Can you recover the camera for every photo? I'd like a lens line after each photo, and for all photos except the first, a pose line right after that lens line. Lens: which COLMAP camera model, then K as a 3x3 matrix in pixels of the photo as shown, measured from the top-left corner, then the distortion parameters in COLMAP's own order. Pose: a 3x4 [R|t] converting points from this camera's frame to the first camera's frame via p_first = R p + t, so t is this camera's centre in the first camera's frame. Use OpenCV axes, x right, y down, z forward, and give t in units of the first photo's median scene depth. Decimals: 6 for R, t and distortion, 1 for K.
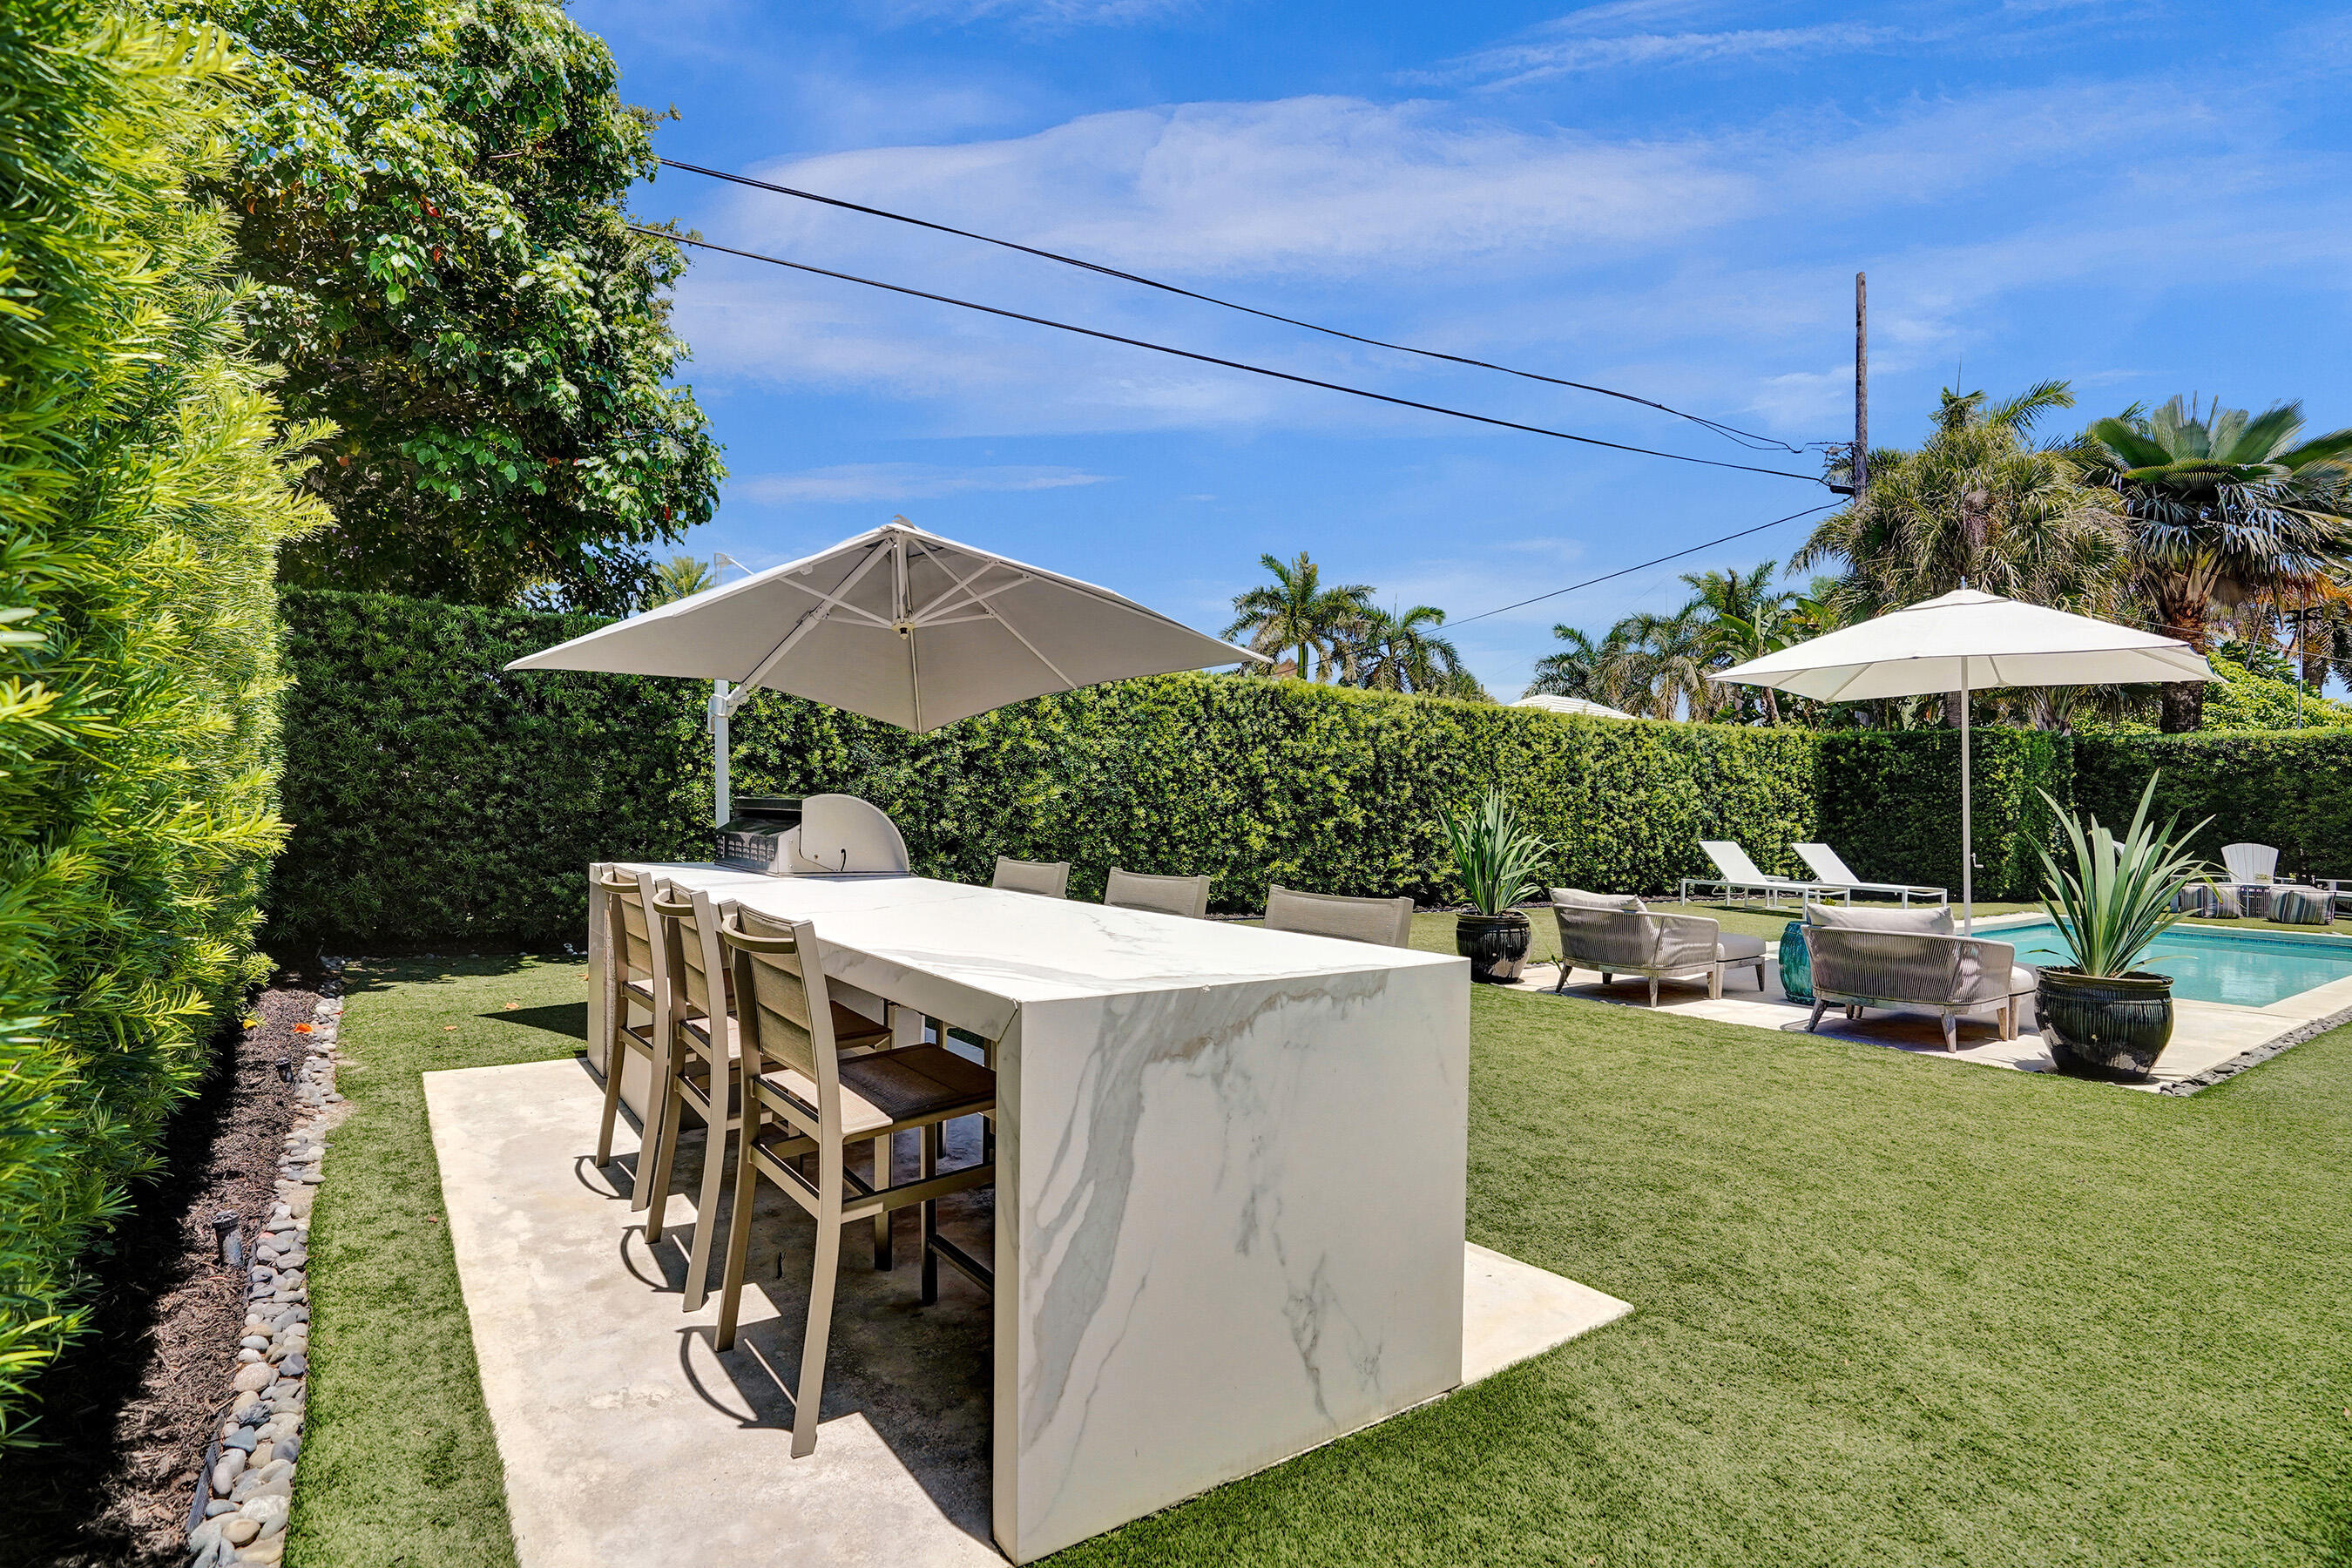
lens RADIAL K [[1131.5, 0, 1134.5], [0, 1131.5, 775.1], [0, 0, 1]] dist [-0.057629, 0.011724]
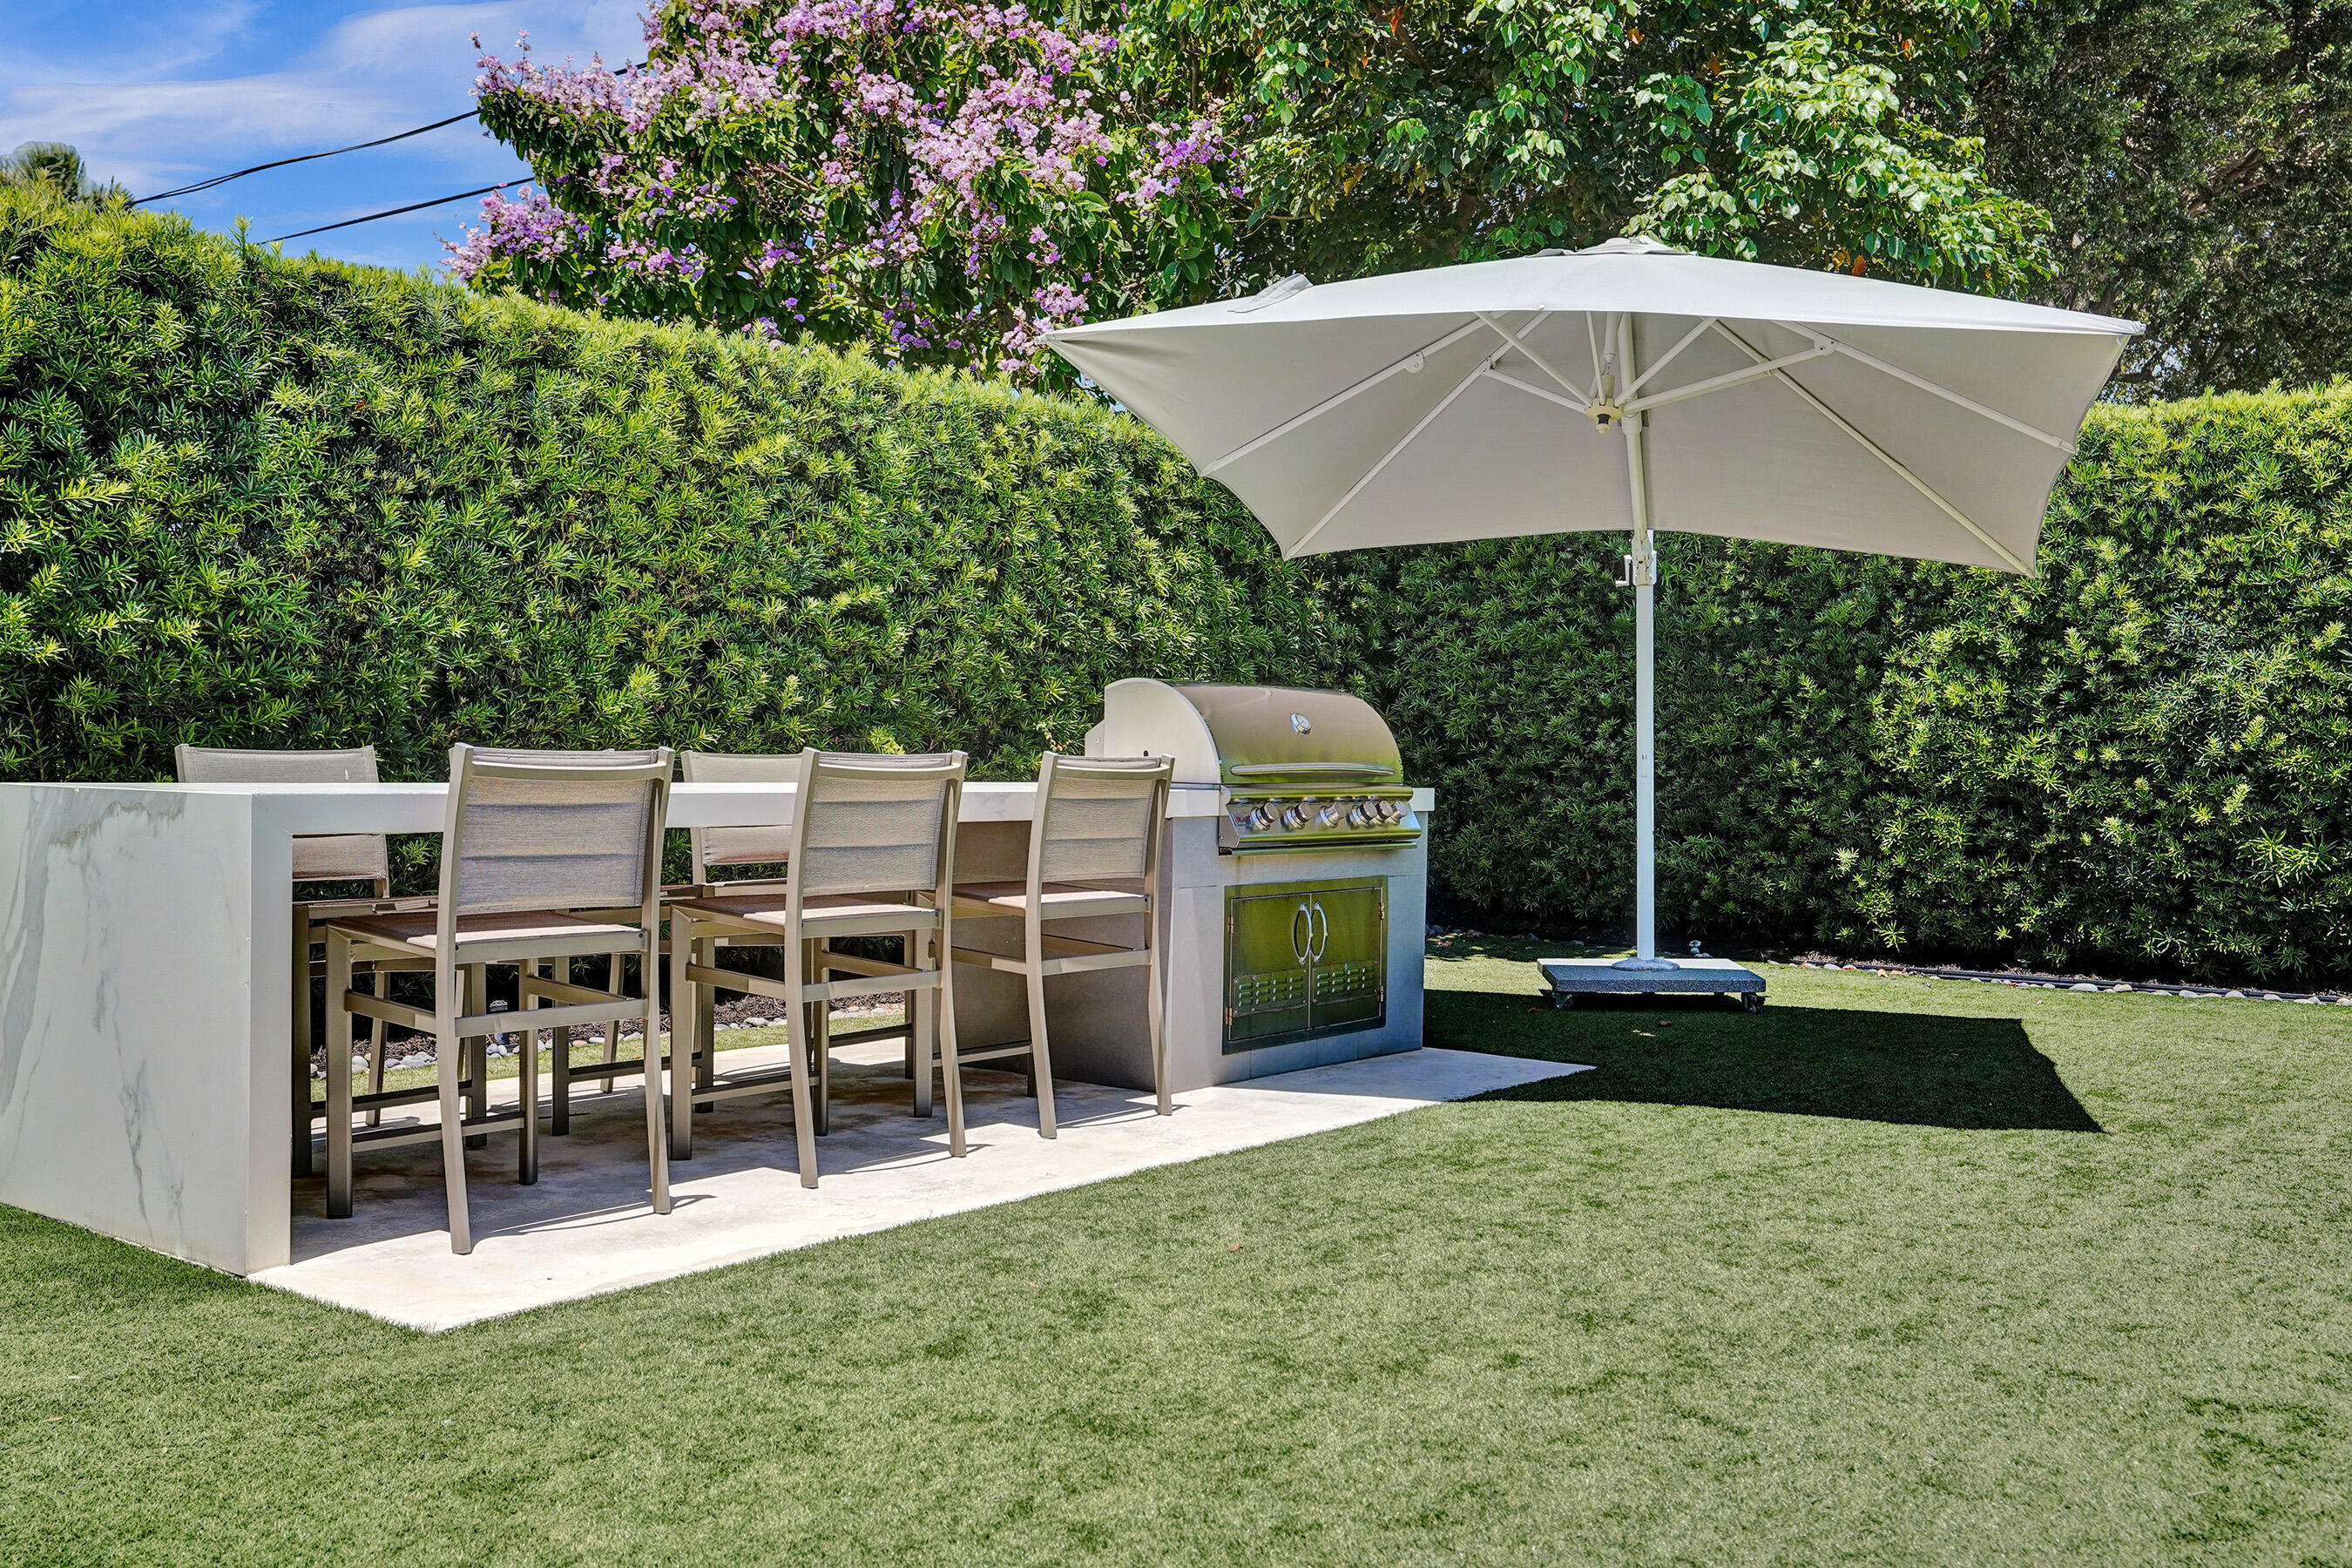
lens RADIAL K [[2014.8, 0, 1192.1], [0, 2014.8, 777.1], [0, 0, 1]] dist [0.026599, 0.015034]
pose [[0.321899, -0.001716, -0.946773, 0.581850], [0.016926, 0.999849, 0.003942, 0.044535], [0.946623, -0.017294, 0.321879, 0.337320]]
